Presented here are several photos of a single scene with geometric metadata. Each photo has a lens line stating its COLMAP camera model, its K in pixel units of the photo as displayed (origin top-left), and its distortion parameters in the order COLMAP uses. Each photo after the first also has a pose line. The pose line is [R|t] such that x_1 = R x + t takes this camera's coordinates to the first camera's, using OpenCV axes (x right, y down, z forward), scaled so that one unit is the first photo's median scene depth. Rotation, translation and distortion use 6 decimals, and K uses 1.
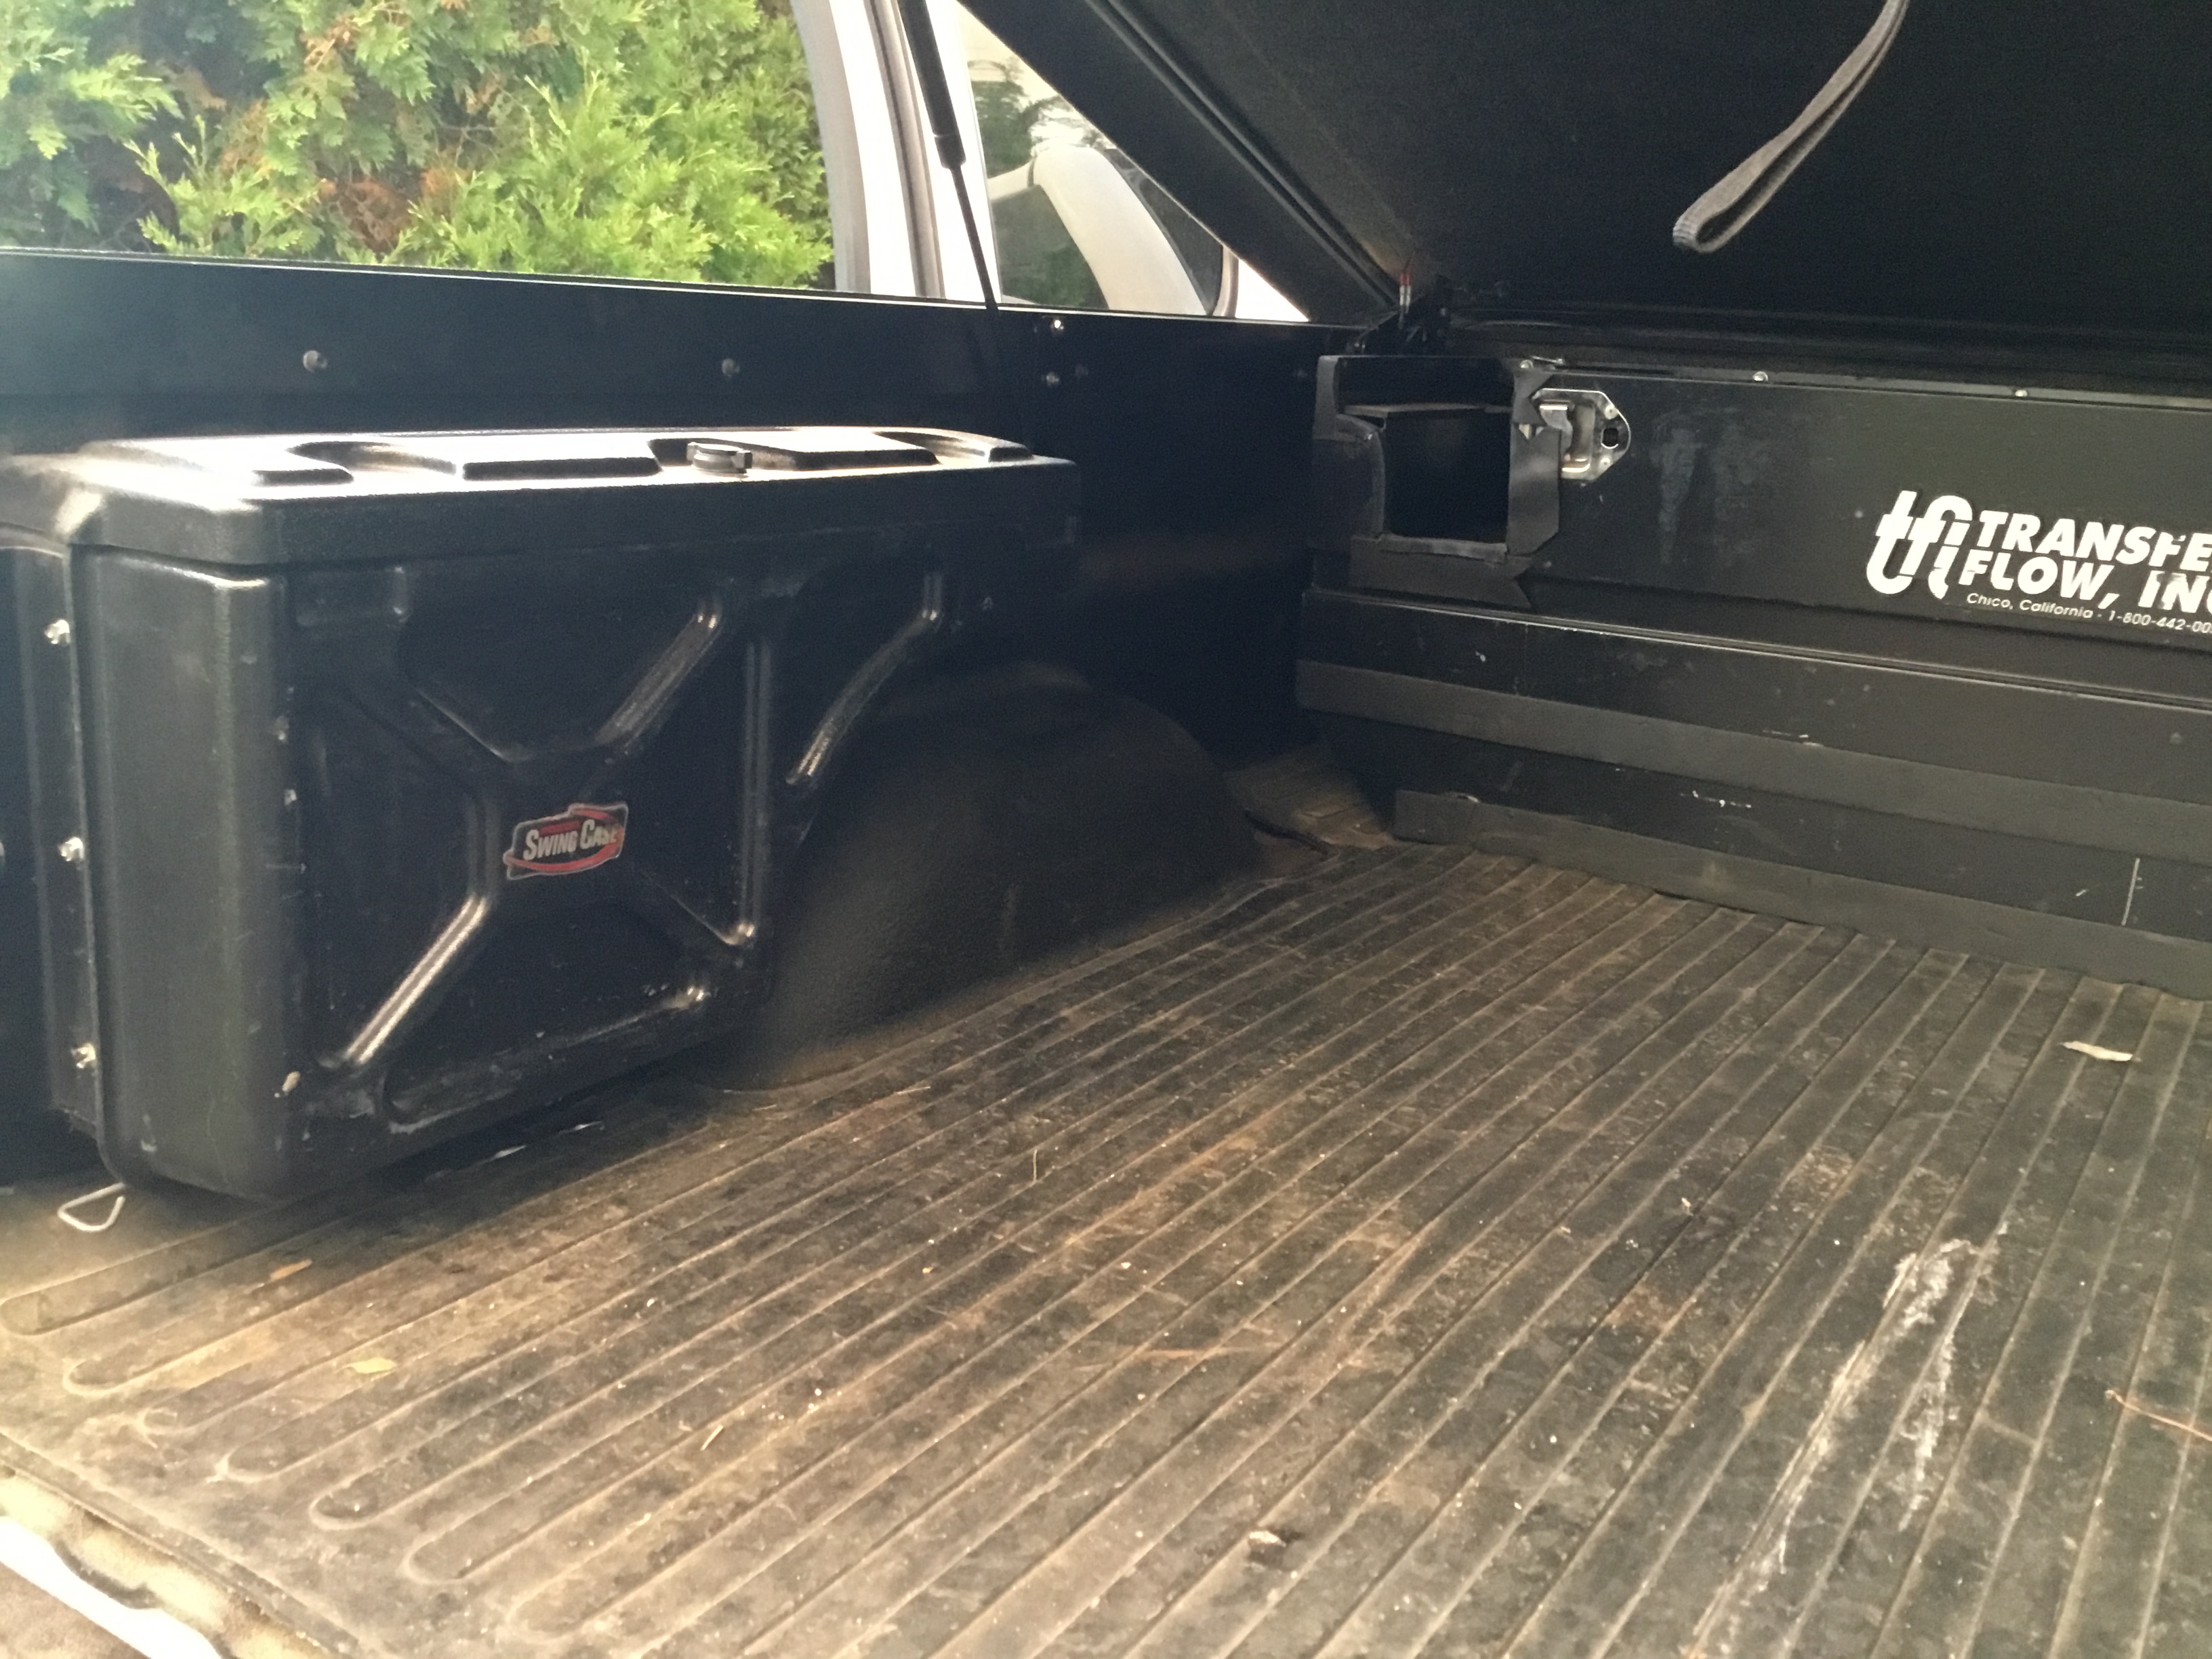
lens RADIAL K [[2000.0, 0, 1106.0], [0, 2000.0, 829.5], [0, 0, 1]] dist [0.117102, -0.268305]
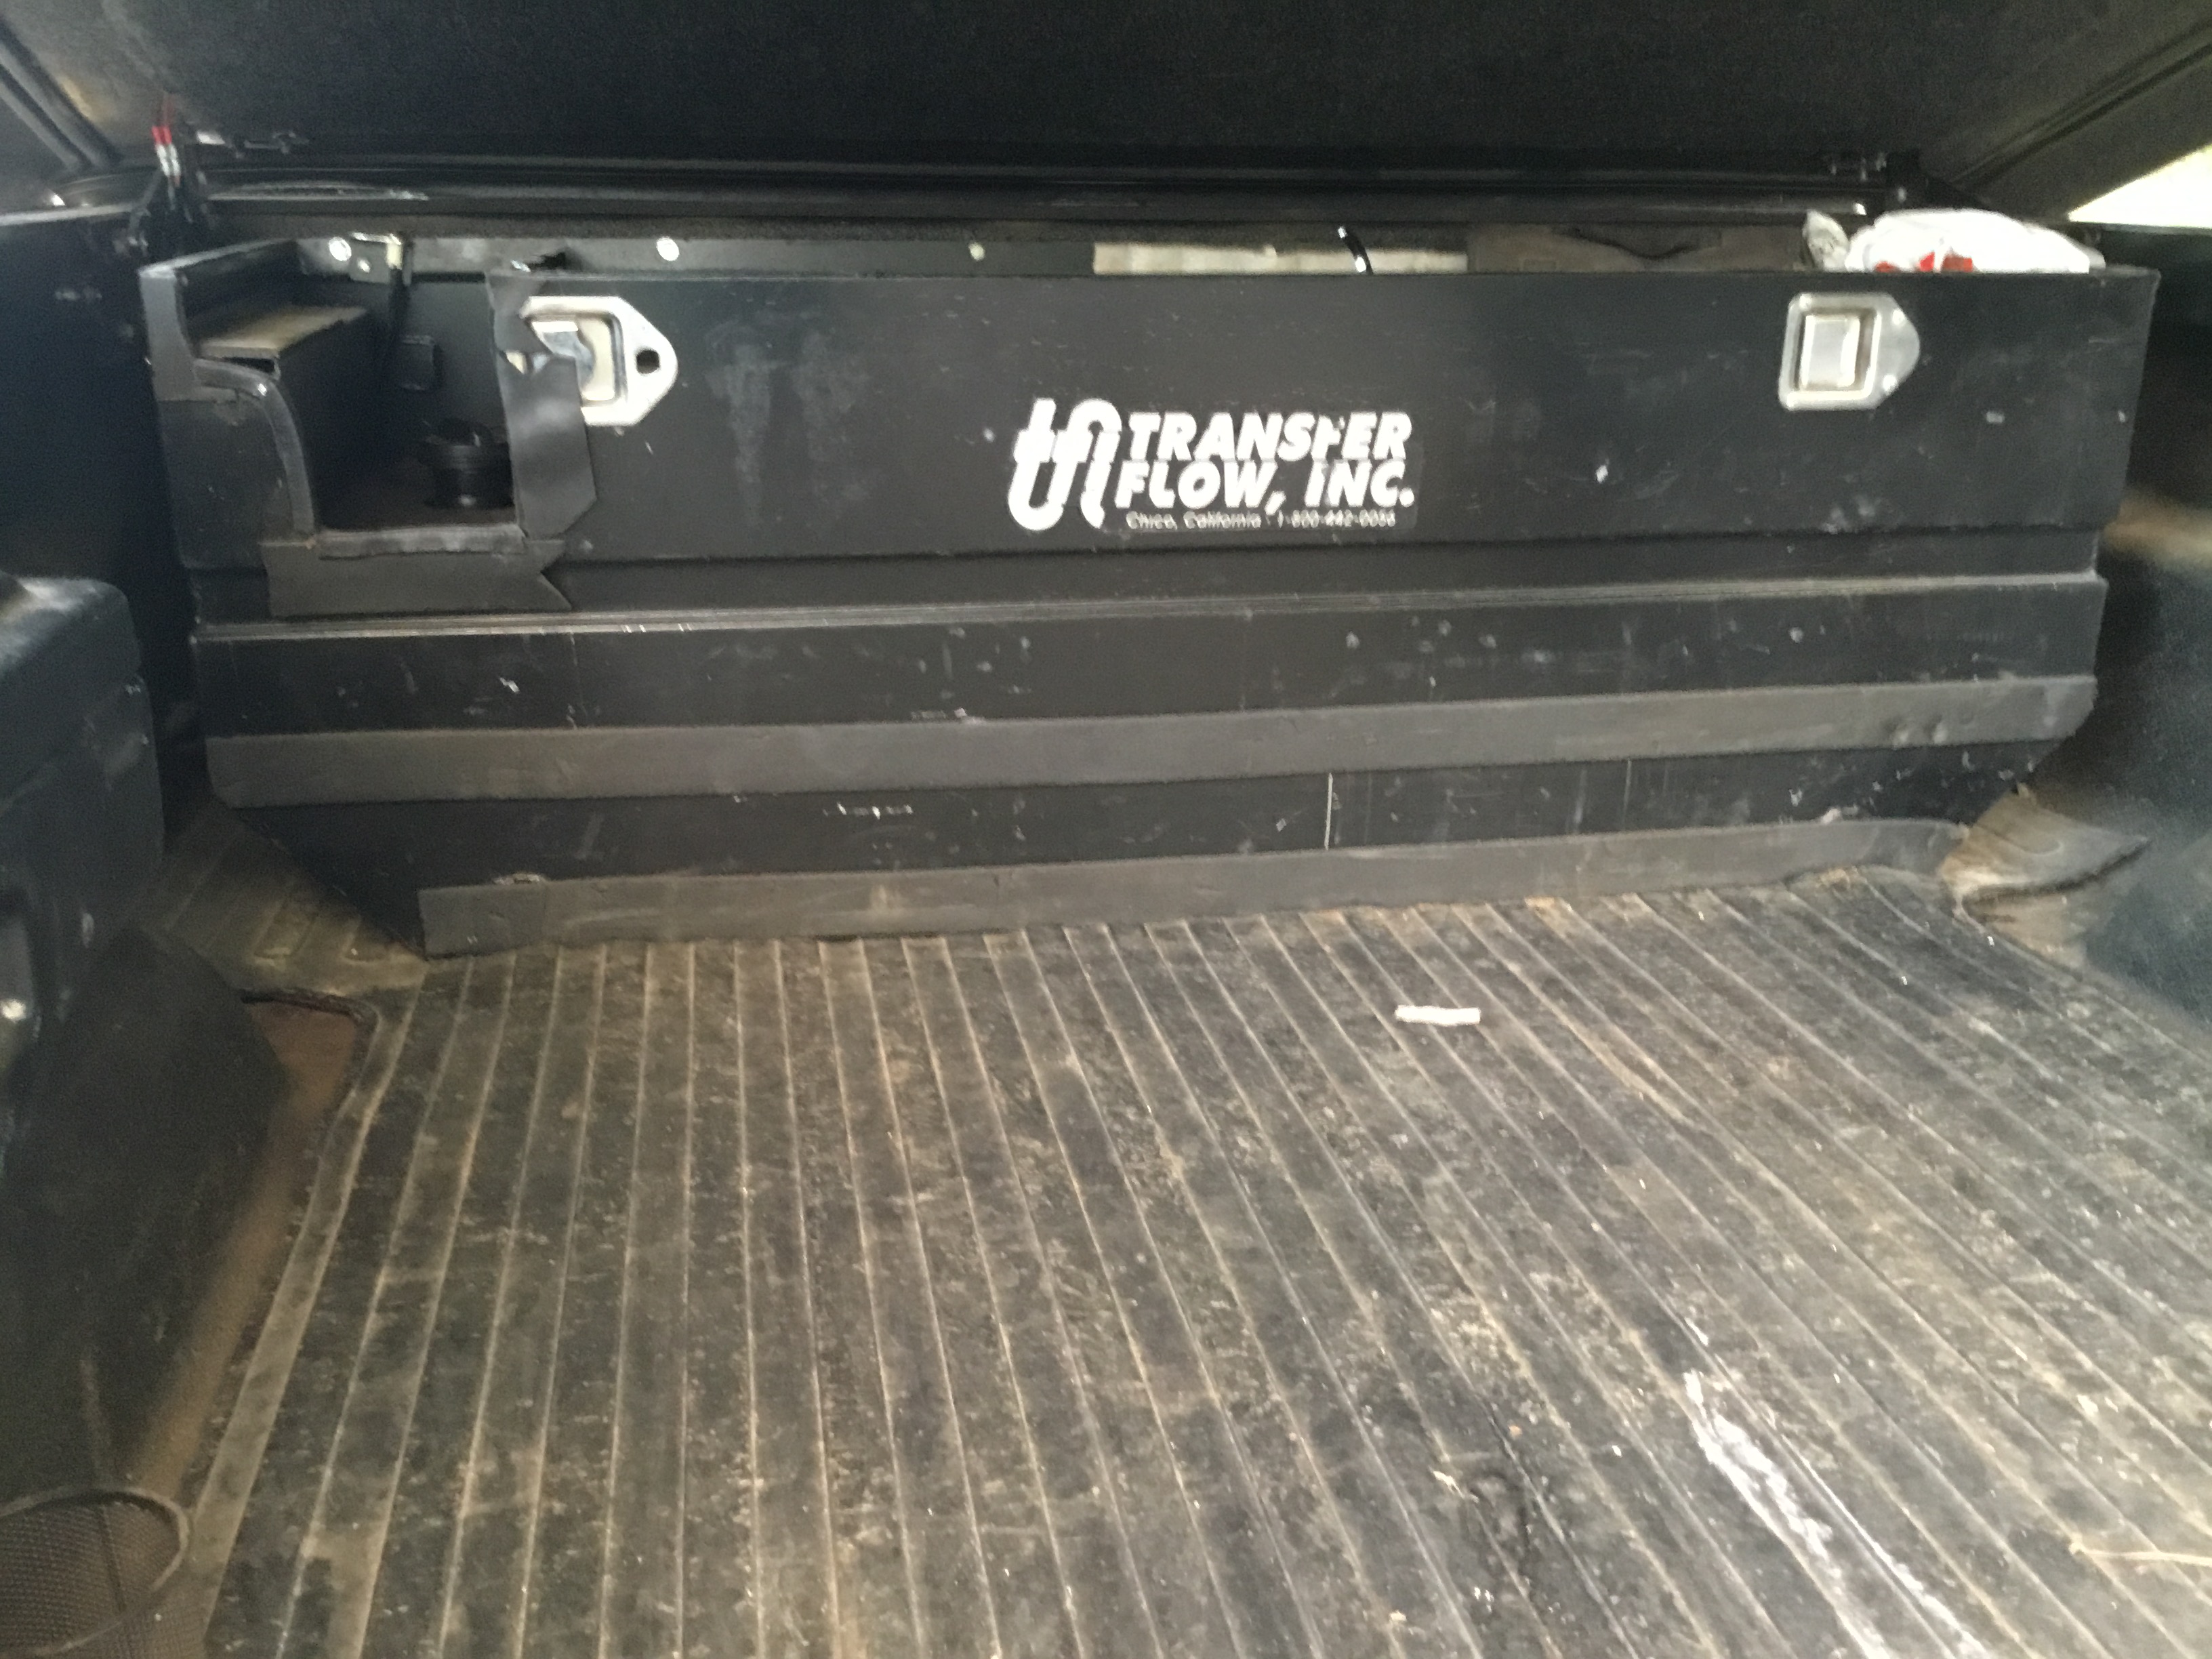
lens RADIAL K [[2000.0, 0, 1106.0], [0, 2000.0, 829.5], [0, 0, 1]] dist [0.117102, -0.268305]
pose [[0.725212, -0.260103, 0.637507, -0.150354], [0.197042, 0.965578, 0.169805, -0.138537], [-0.659729, 0.002471, 0.751499, 0.393708]]
